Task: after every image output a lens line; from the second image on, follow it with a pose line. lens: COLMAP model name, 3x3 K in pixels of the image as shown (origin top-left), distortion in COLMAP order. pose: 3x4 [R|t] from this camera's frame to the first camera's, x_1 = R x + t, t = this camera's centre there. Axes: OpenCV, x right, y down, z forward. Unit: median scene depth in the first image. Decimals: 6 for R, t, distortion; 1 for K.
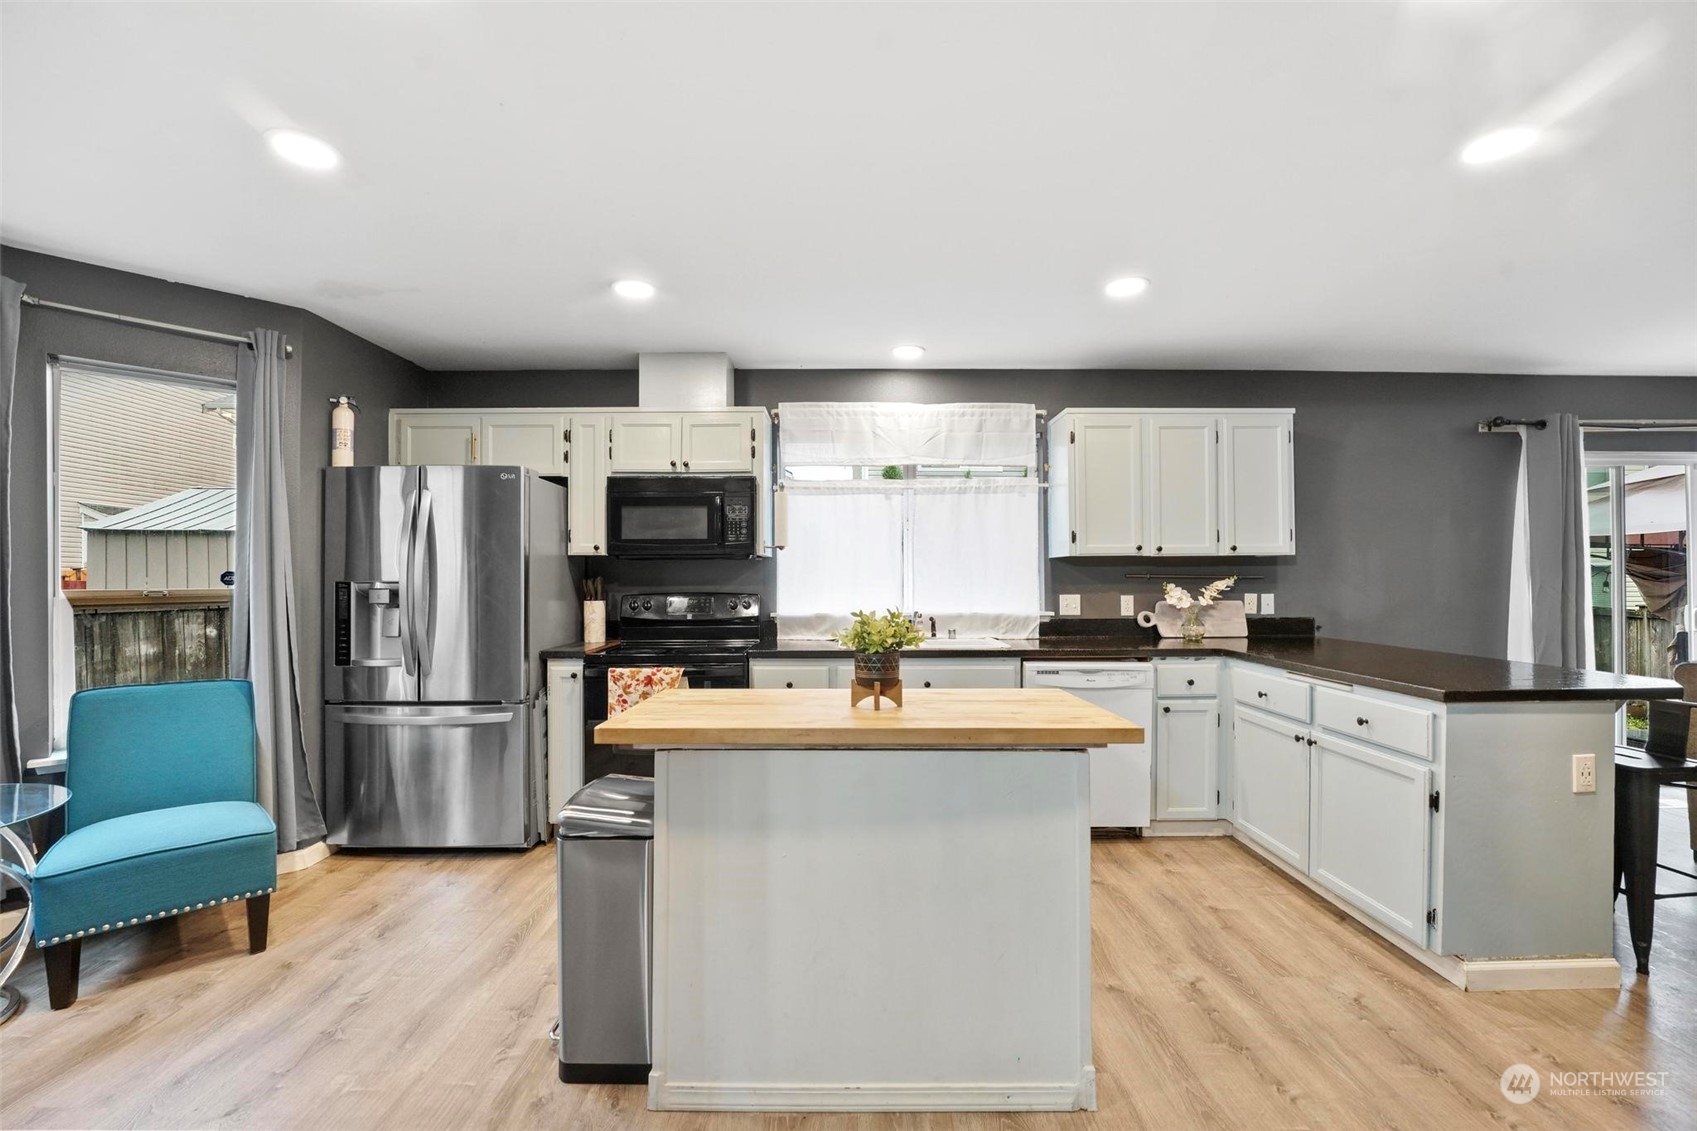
lens RADIAL K [[693.7, 0, 843.2], [0, 693.7, 578.0], [0, 0, 1]] dist [-0.022093, 0.001085]
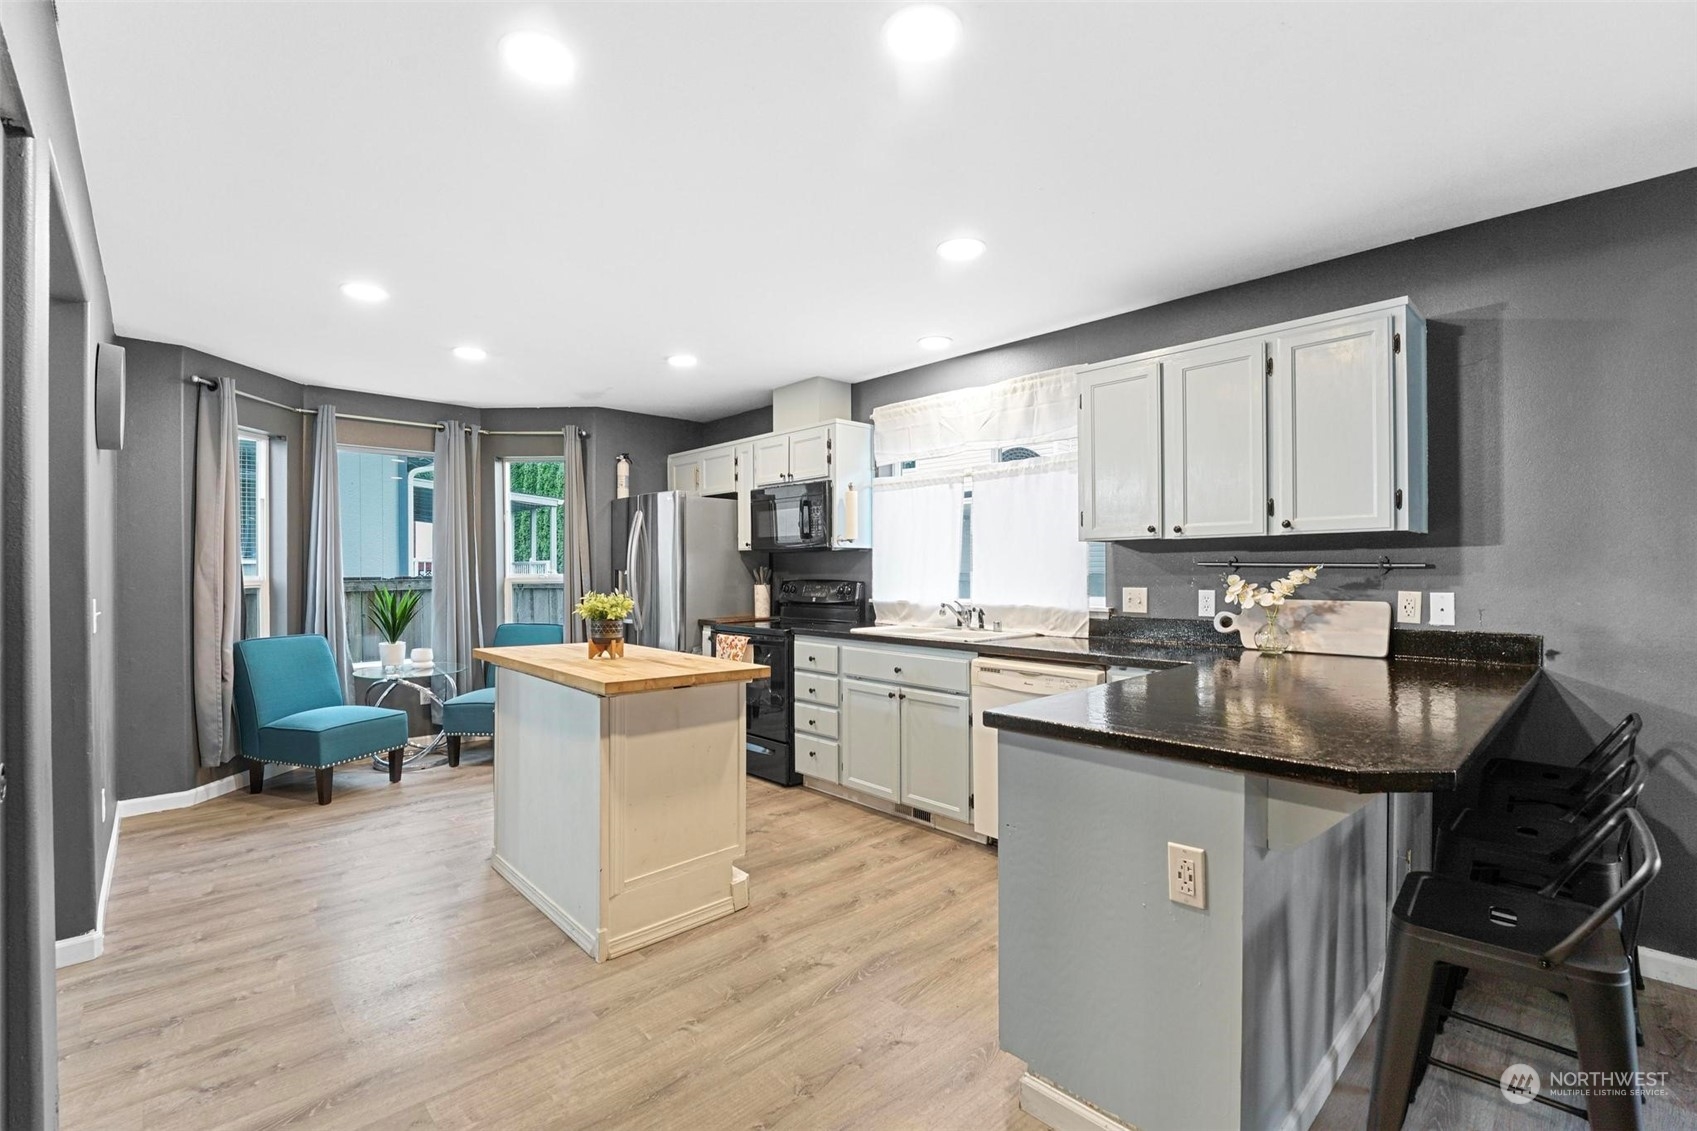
lens RADIAL K [[749.4, 0, 847.2], [0, 749.4, 574.5], [0, 0, 1]] dist [-0.010467, 0.000099]
pose [[0.682490, 0.006573, -0.730865, 0.773950], [0.001790, 0.999942, 0.010664, -0.001336], [0.730893, -0.008586, 0.682438, 0.157103]]
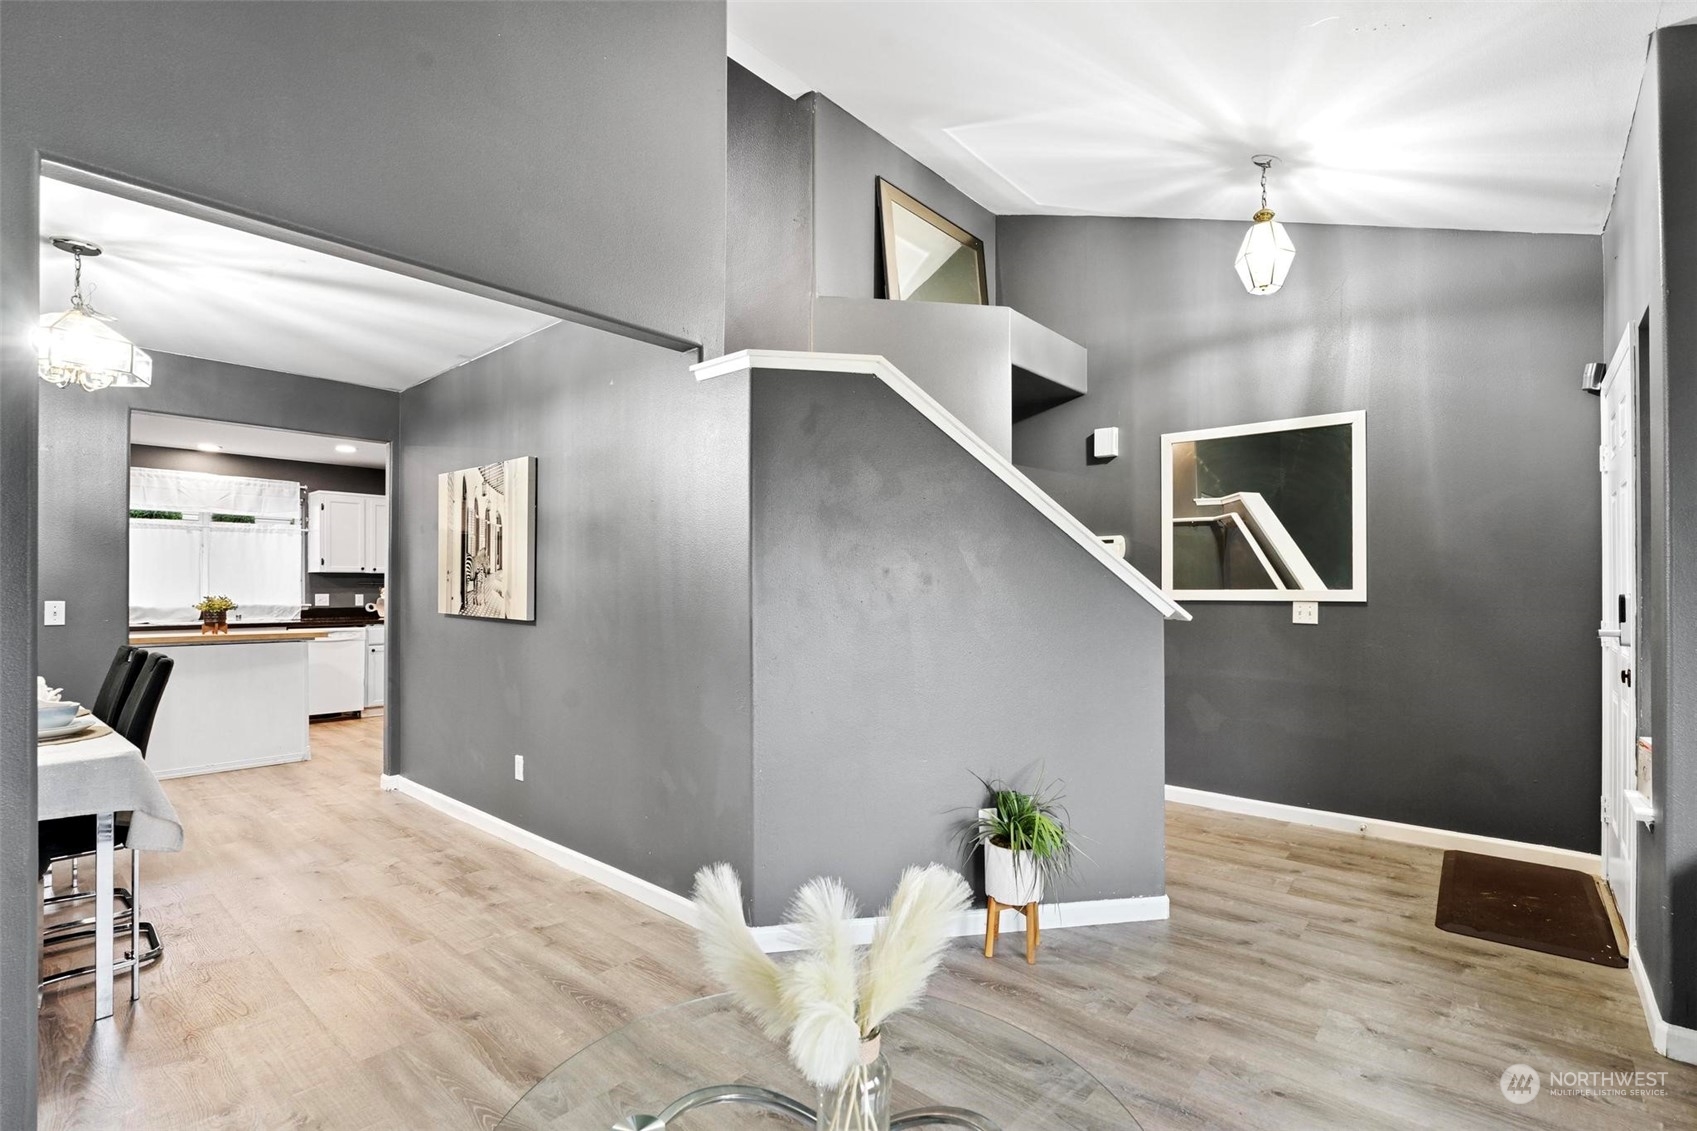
lens RADIAL K [[781.3, 0, 844.7], [0, 781.3, 584.0], [0, 0, 1]] dist [-0.013418, -0.000209]
pose [[0.653489, 0.006753, 0.756906, -0.300063], [-0.006051, 0.999975, -0.003697, -0.001552], [-0.756912, -0.002164, 0.653513, -1.308445]]
